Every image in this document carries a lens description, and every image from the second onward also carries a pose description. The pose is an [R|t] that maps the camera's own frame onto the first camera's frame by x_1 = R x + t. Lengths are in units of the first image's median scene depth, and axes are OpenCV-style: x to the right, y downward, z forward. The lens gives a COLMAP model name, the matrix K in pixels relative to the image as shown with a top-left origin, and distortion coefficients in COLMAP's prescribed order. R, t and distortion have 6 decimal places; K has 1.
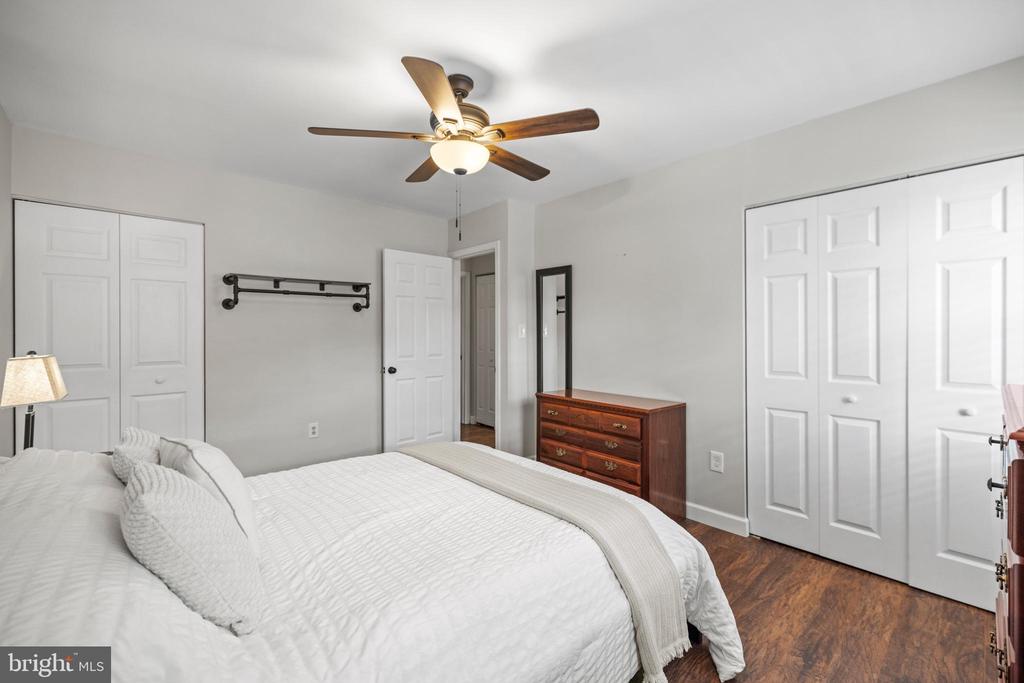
lens RADIAL K [[433.5, 0, 518.5], [0, 433.5, 336.1], [0, 0, 1]] dist [0.006645, -0.000644]
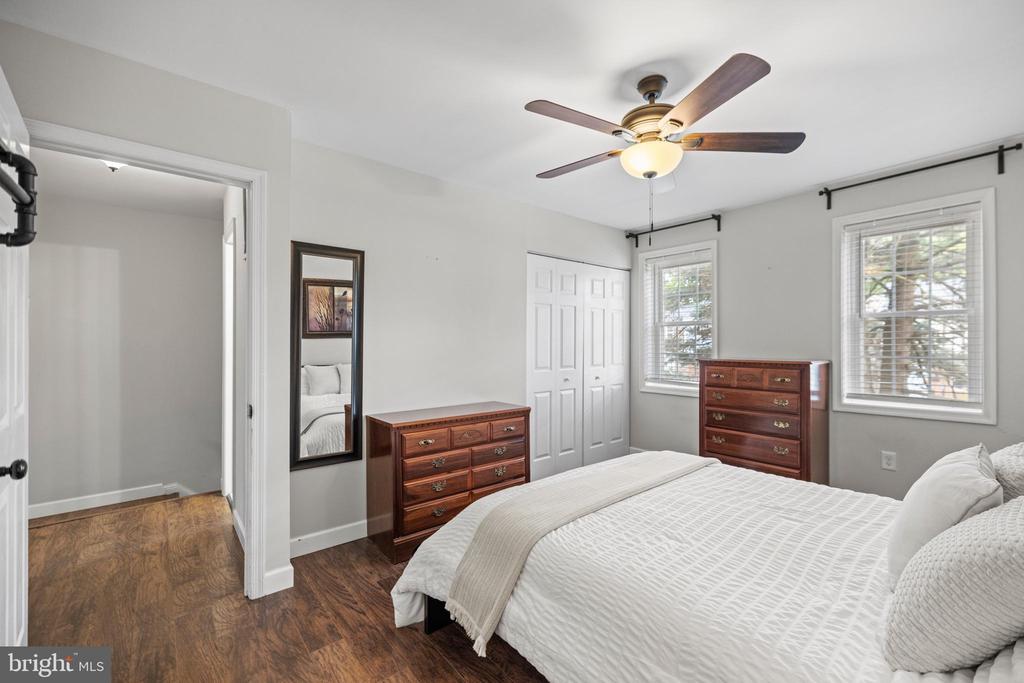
lens RADIAL K [[433.5, 0, 518.2], [0, 433.5, 339.7], [0, 0, 1]] dist [0.006645, -0.000644]
pose [[0.041978, 0.001796, 0.999117, -0.808593], [0.006252, 0.999978, -0.002060, -0.008762], [-0.999099, 0.006333, 0.041966, 0.911663]]
